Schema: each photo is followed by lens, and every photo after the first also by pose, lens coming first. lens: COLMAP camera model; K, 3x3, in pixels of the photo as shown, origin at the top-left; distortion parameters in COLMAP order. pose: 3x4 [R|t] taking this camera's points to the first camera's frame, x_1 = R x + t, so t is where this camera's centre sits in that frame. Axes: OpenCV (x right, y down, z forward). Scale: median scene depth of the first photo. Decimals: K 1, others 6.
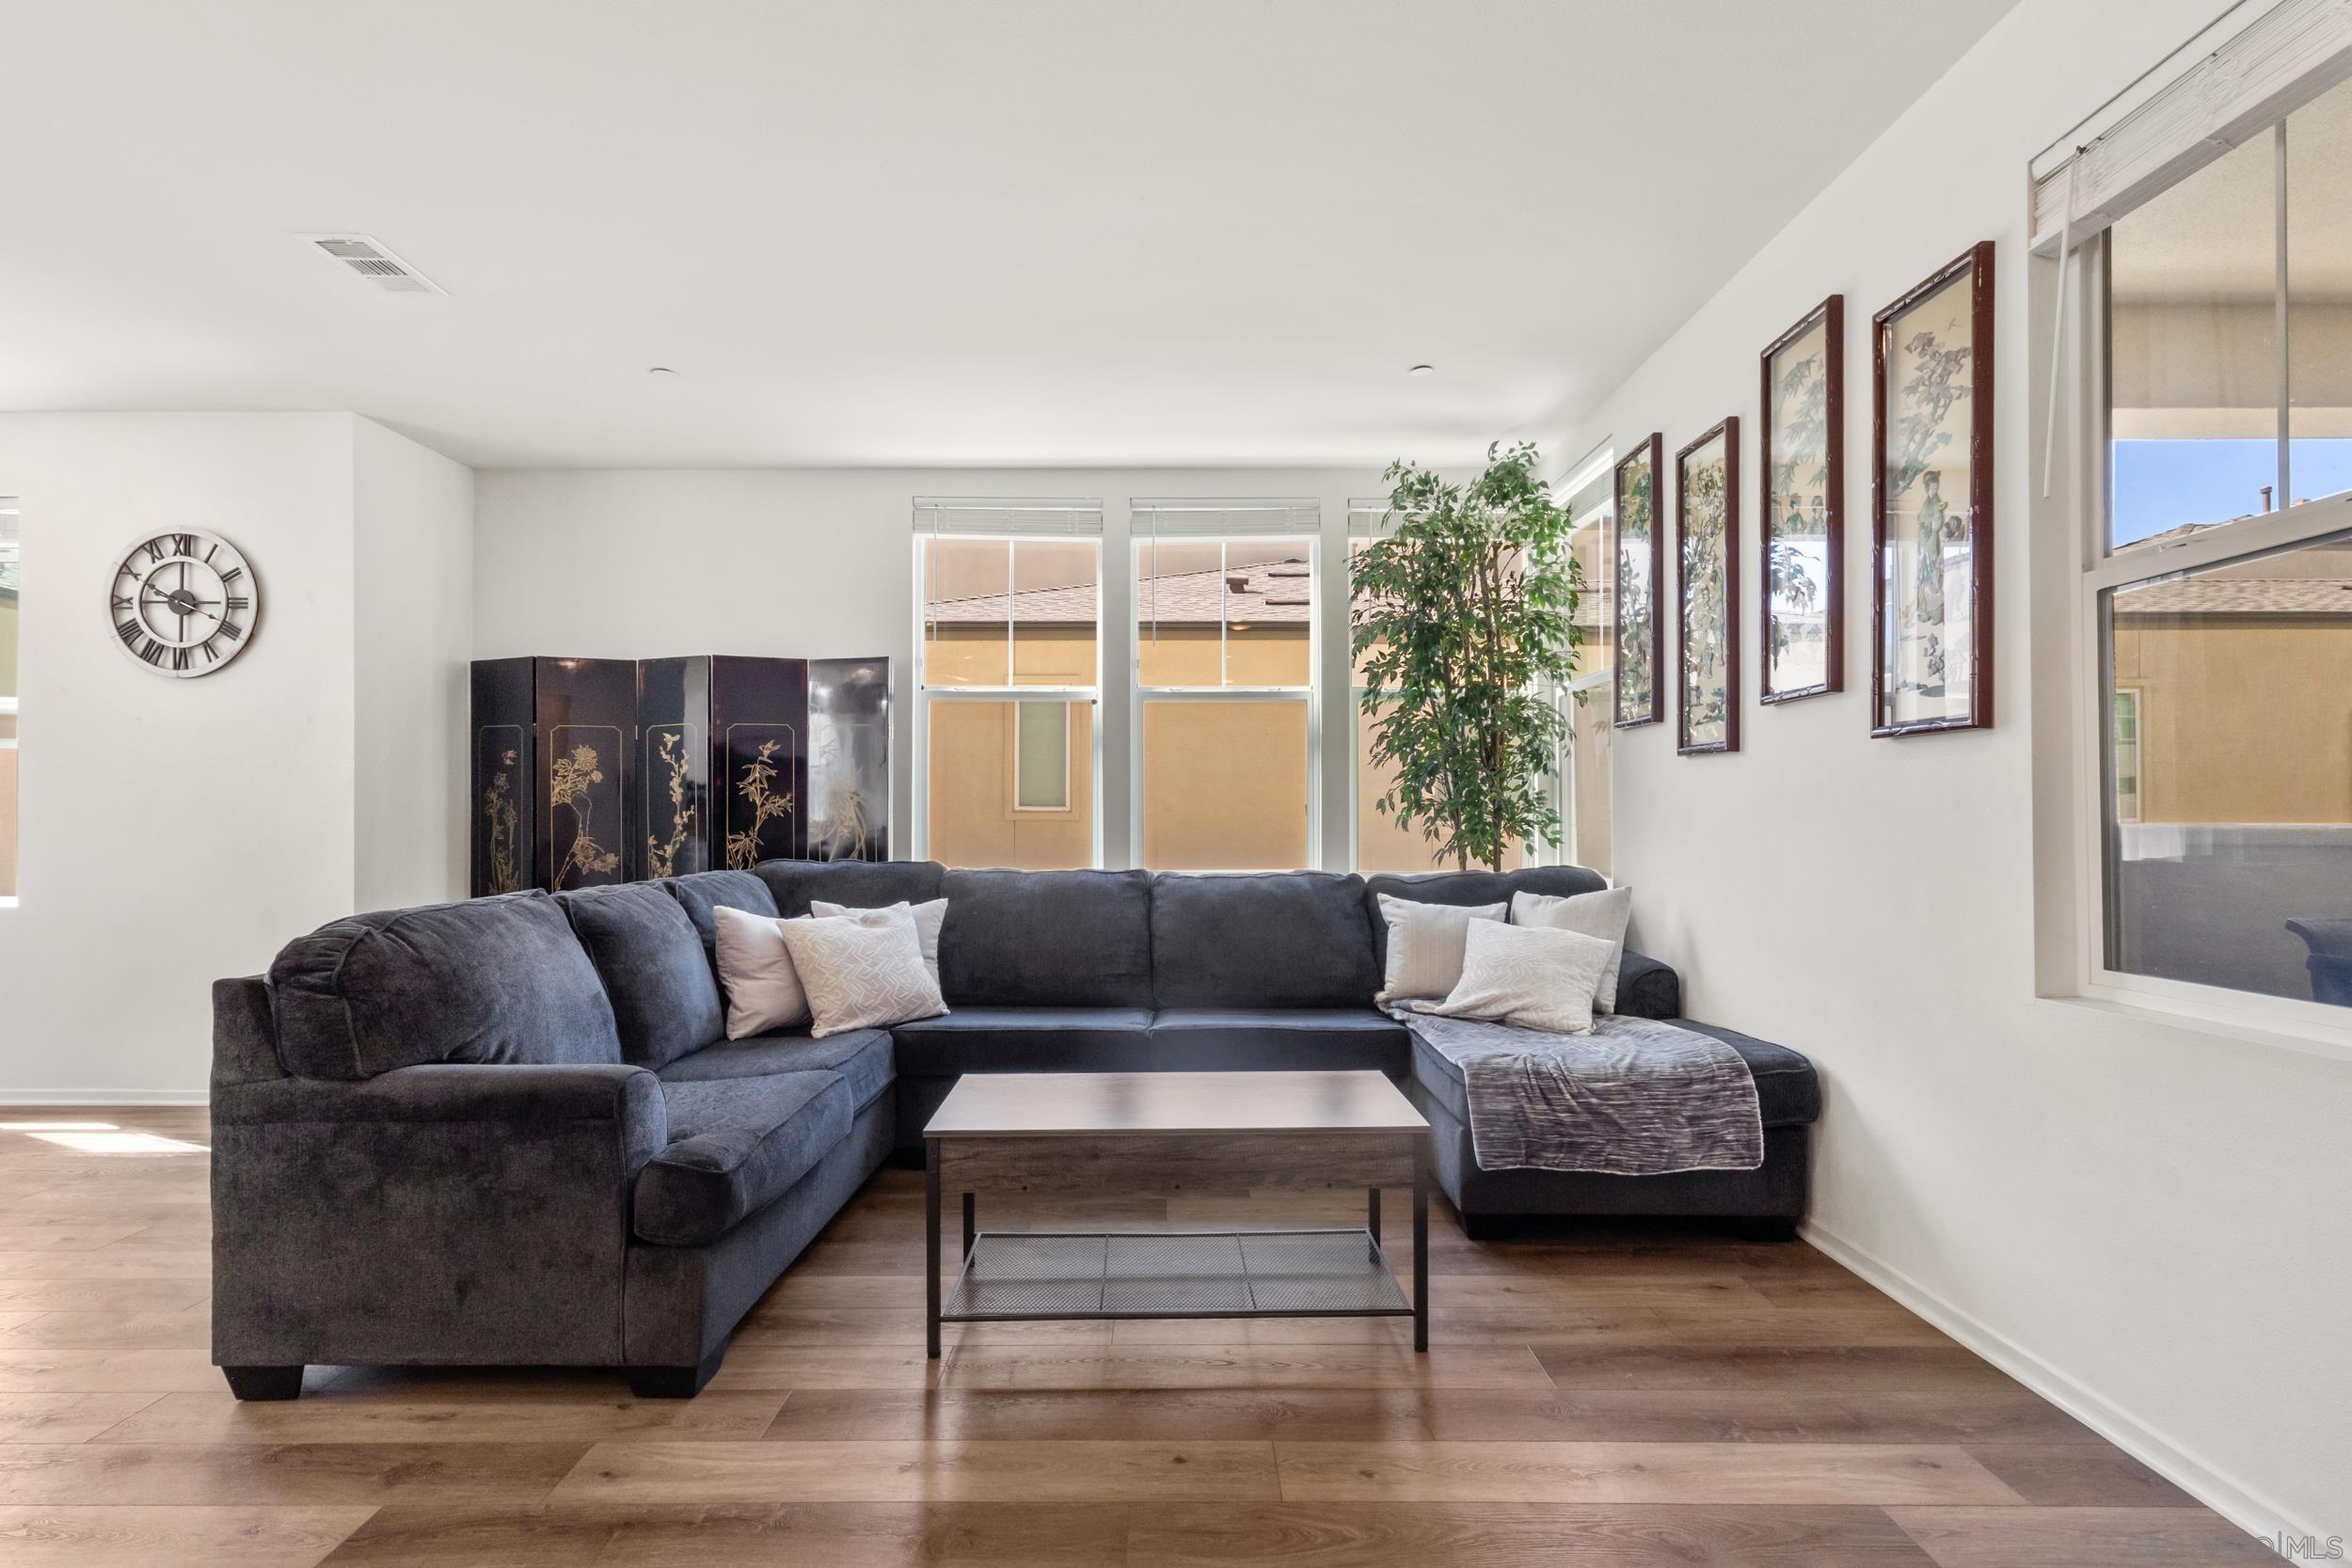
lens RADIAL K [[1101.1, 0, 1166.3], [0, 1101.1, 814.3], [0, 0, 1]] dist [0.003990, 0.001216]
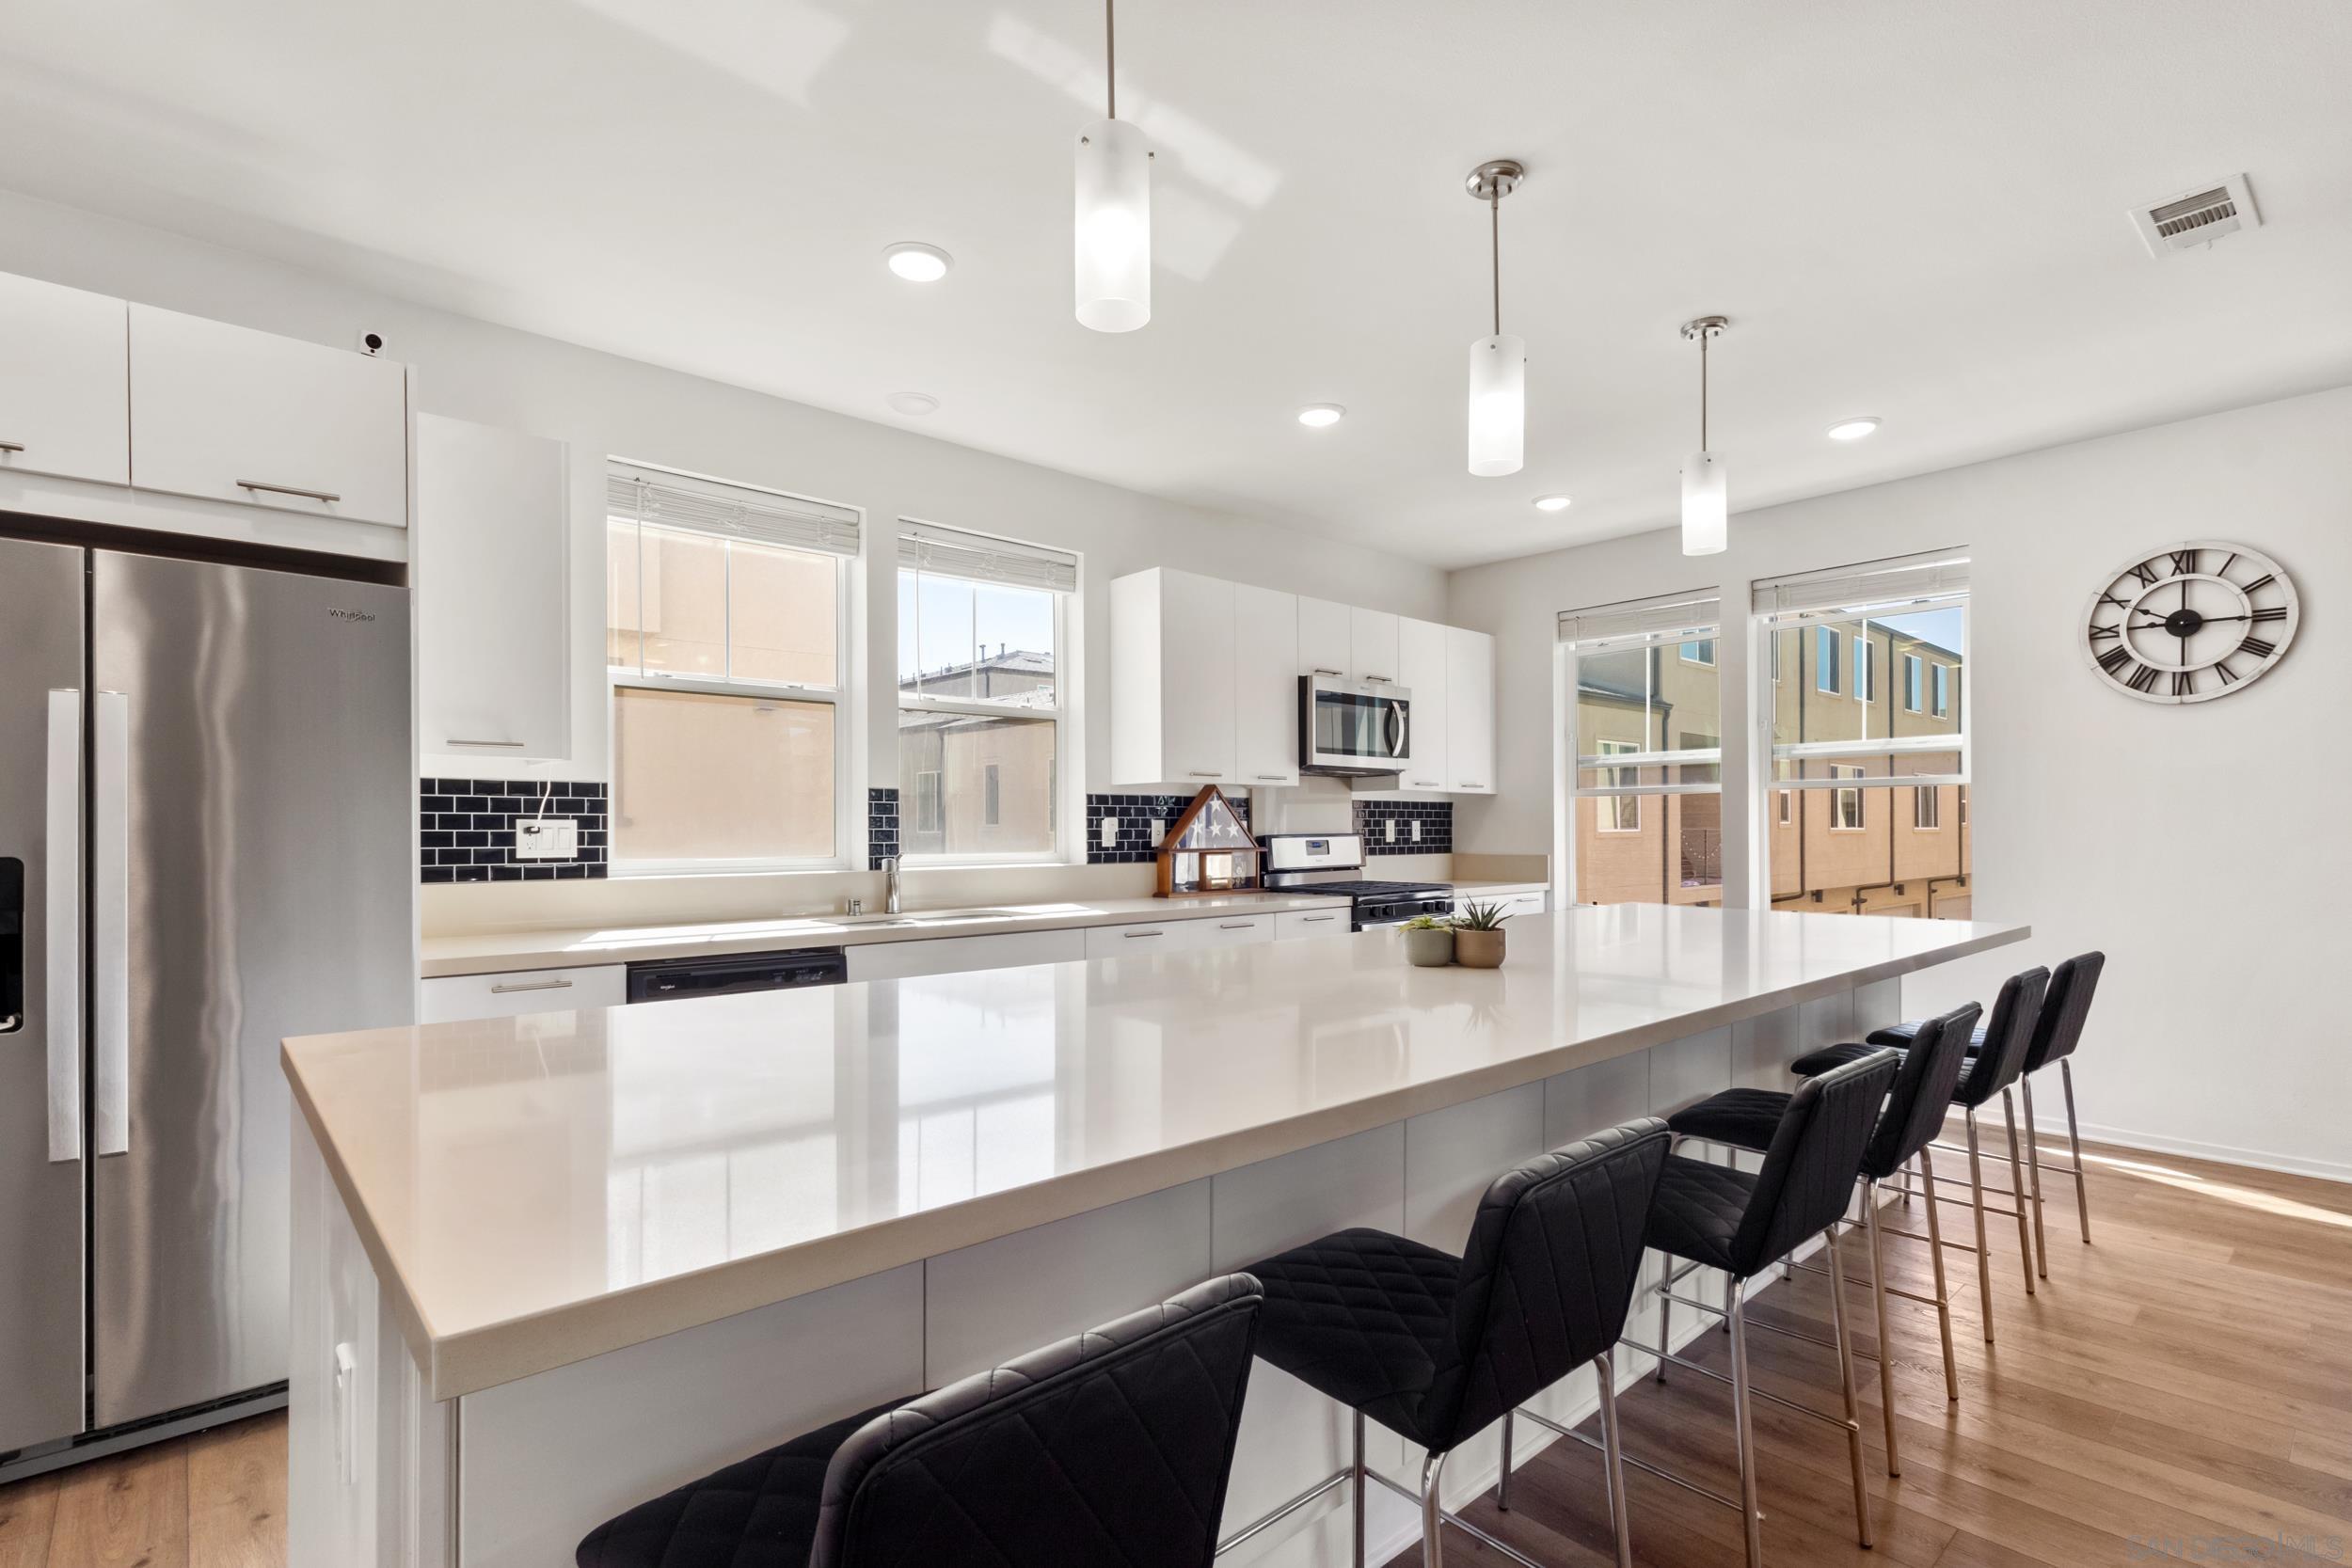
lens RADIAL K [[1110.8, 0, 1170.7], [0, 1110.8, 837.7], [0, 0, 1]] dist [0.004789, 0.001362]
pose [[0.665117, 0.003283, -0.746732, -0.827207], [0.006246, 0.999931, 0.009959, -0.026931], [0.746713, -0.011287, 0.665051, -0.304566]]
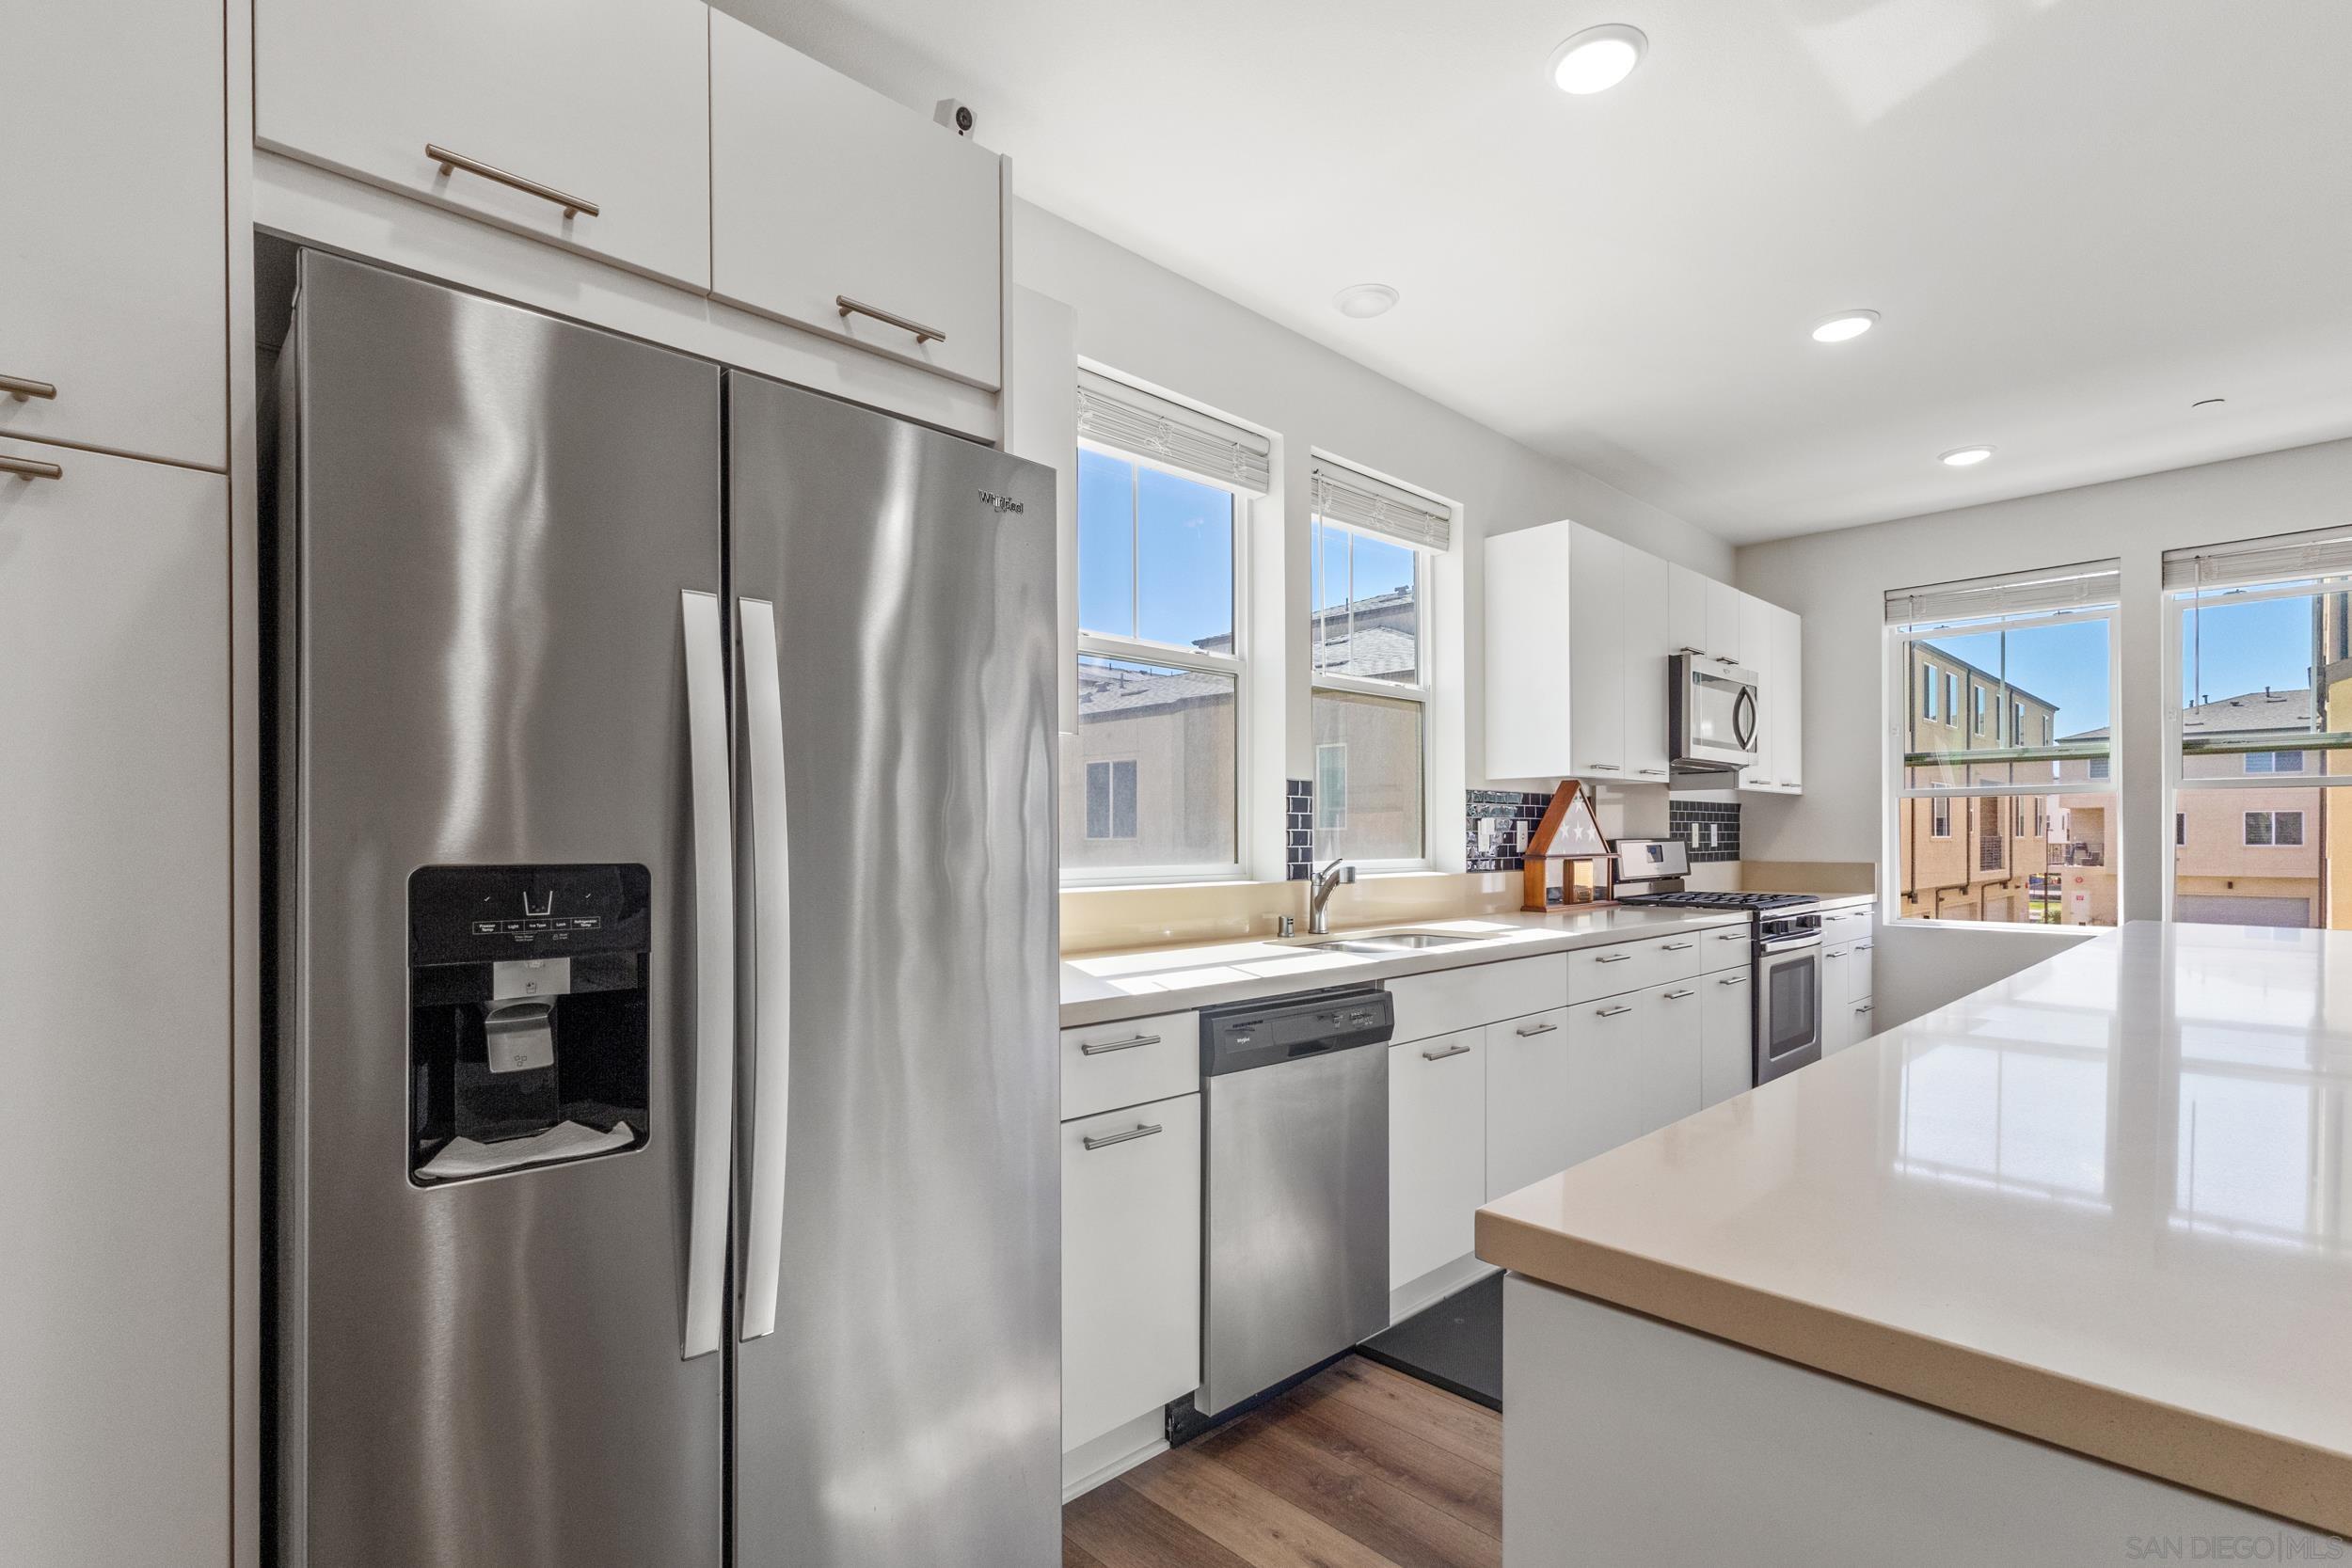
lens RADIAL K [[1110.8, 0, 1170.7], [0, 1110.8, 837.7], [0, 0, 1]] dist [0.004789, 0.001362]
pose [[0.693313, -0.000510, -0.720636, -1.238127], [0.004136, 0.999986, 0.003272, -0.023466], [0.720625, -0.005249, 0.693305, -0.468188]]
